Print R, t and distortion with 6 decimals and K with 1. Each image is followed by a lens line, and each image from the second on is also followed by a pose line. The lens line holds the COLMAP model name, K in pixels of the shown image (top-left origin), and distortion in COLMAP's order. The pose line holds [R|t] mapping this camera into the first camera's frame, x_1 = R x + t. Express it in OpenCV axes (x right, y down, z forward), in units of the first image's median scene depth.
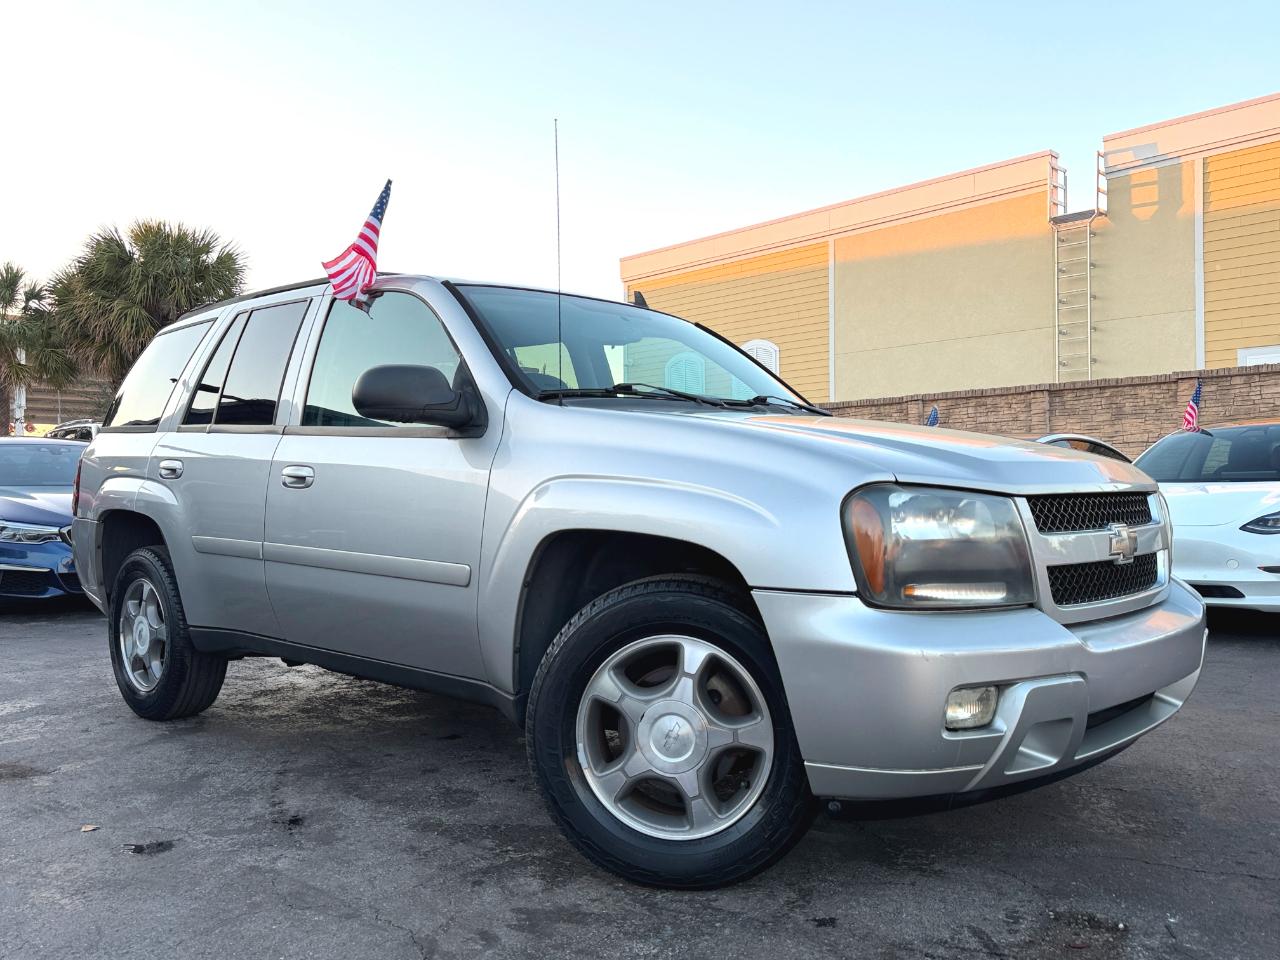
lens RADIAL K [[1061.2, 0, 633.8], [0, 1061.2, 476.9], [0, 0, 1]] dist [0.065874, -0.102094]
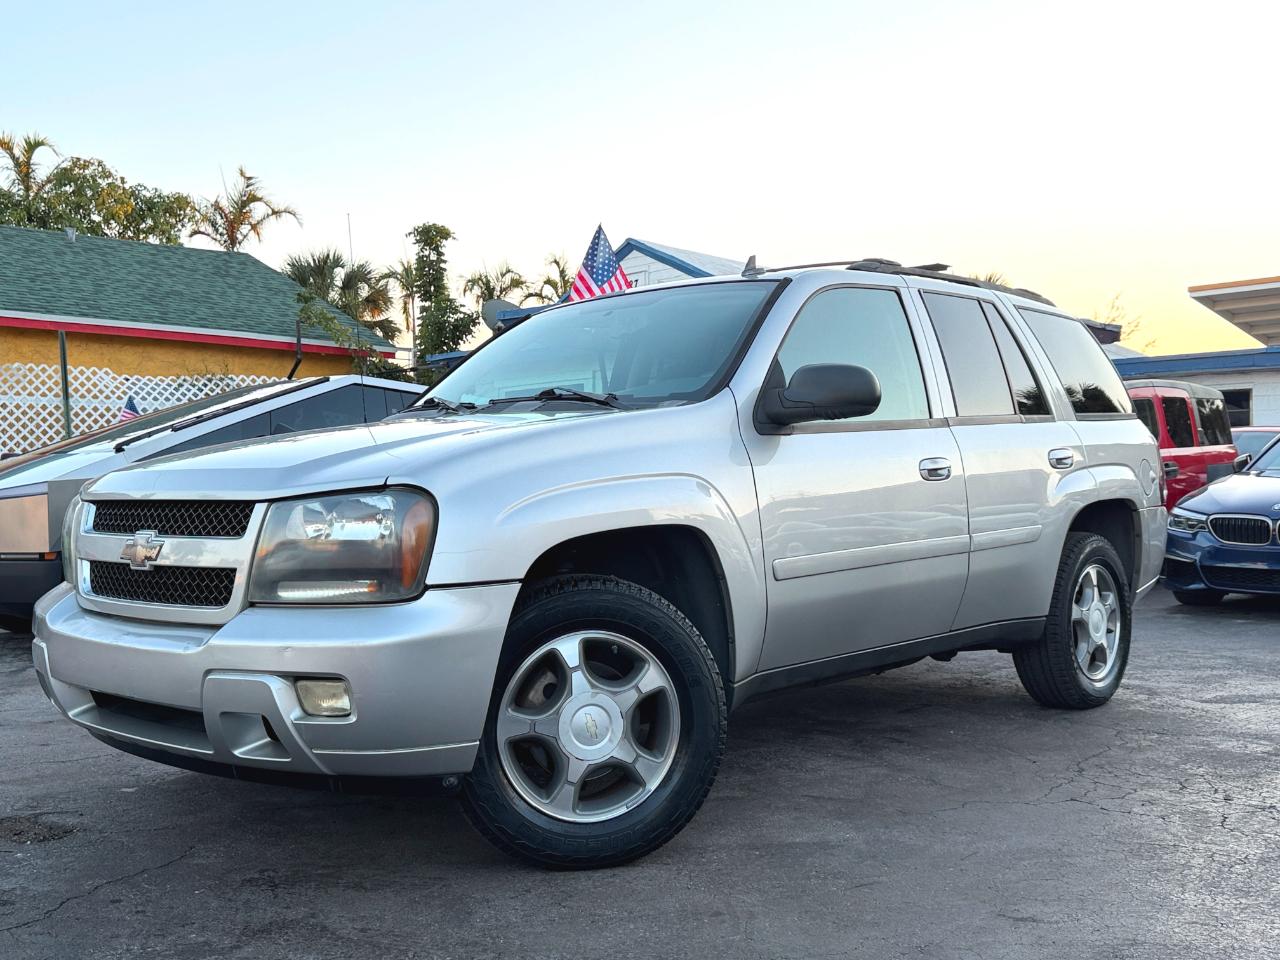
lens RADIAL K [[1269.8, 0, 639.0], [0, 1269.8, 484.5], [0, 0, 1]] dist [0.036226, 0.000000]
pose [[0.050422, 0.010876, -0.998669, 1.513053], [0.018198, 0.999765, 0.011806, -0.006678], [0.998562, -0.018769, 0.050212, 1.254412]]
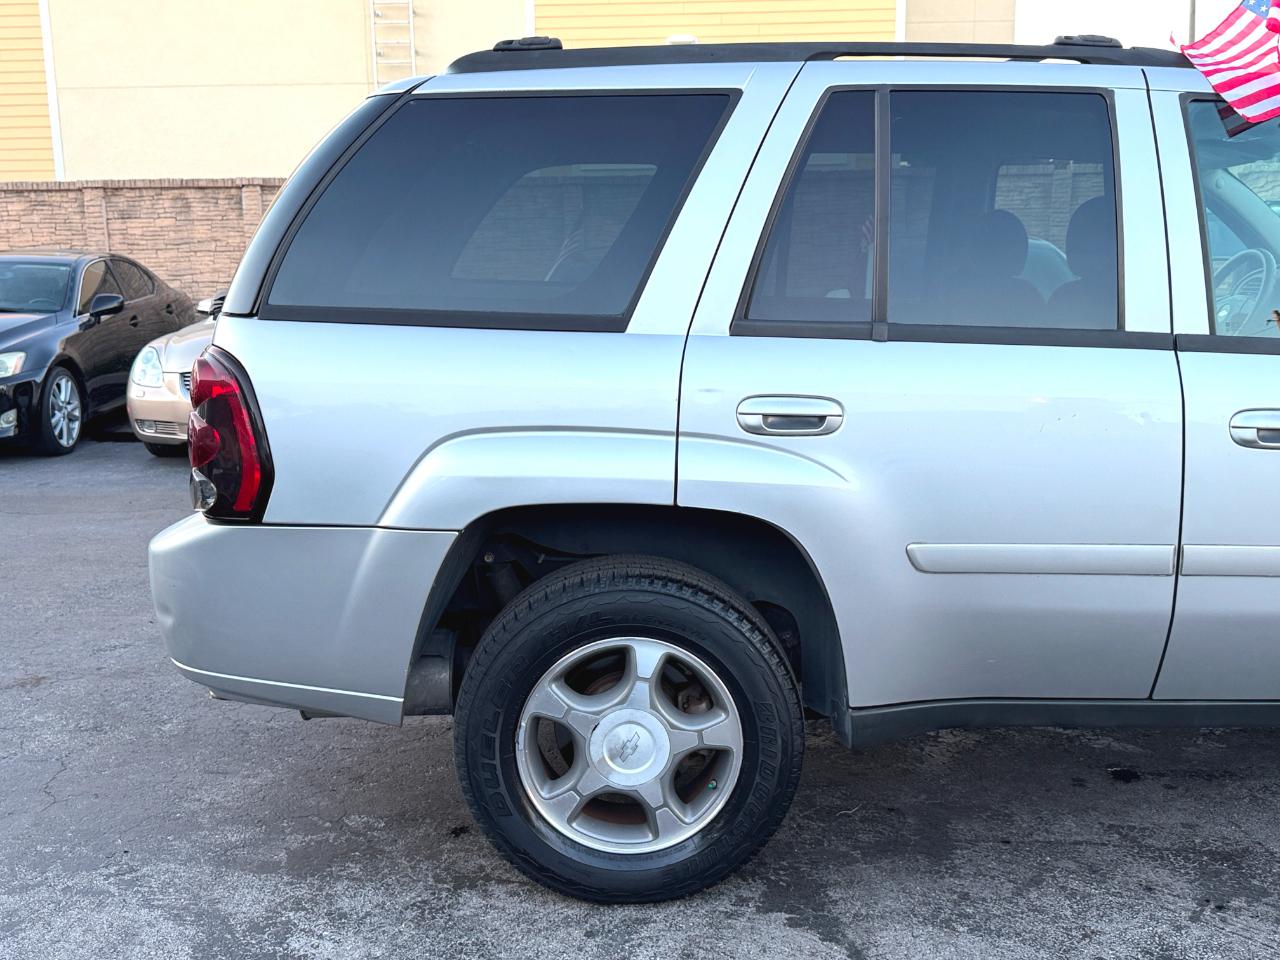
lens RADIAL K [[1269.8, 0, 646.4], [0, 1269.8, 477.4], [0, 0, 1]] dist [0.036226, 0.000000]
pose [[0.715640, -0.120361, 0.688021, -1.285853], [-0.004962, 0.984140, 0.177325, -0.119365], [-0.698452, -0.130315, 0.703692, 0.915005]]
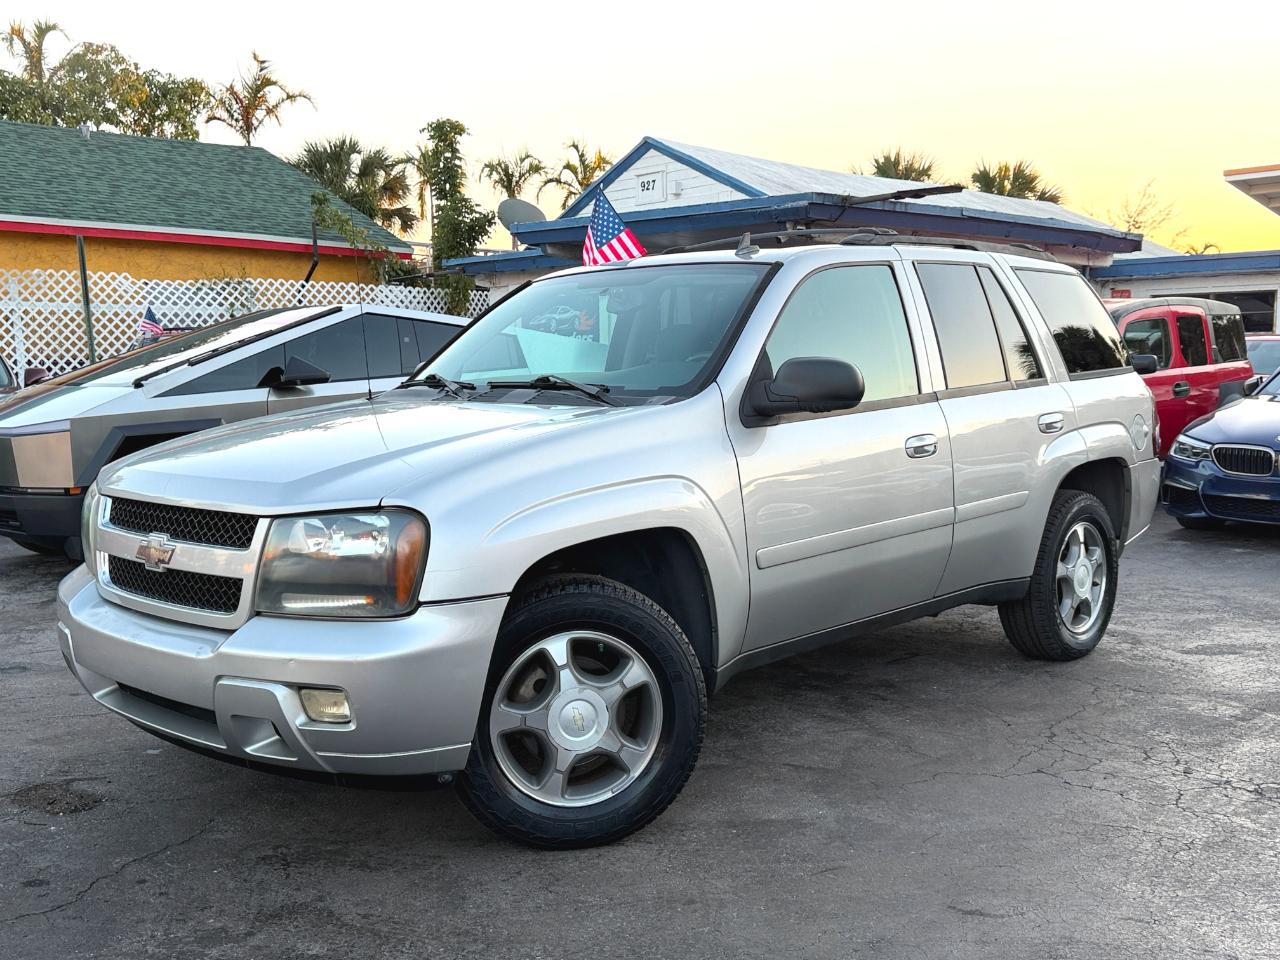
lens RADIAL K [[1269.8, 0, 635.7], [0, 1269.8, 481.9], [0, 0, 1]] dist [0.036226, 0.000000]
pose [[0.029548, 0.103633, -0.994177, 1.560020], [0.016733, 0.994420, 0.104155, -0.121519], [0.999423, -0.019713, 0.027649, 1.288365]]
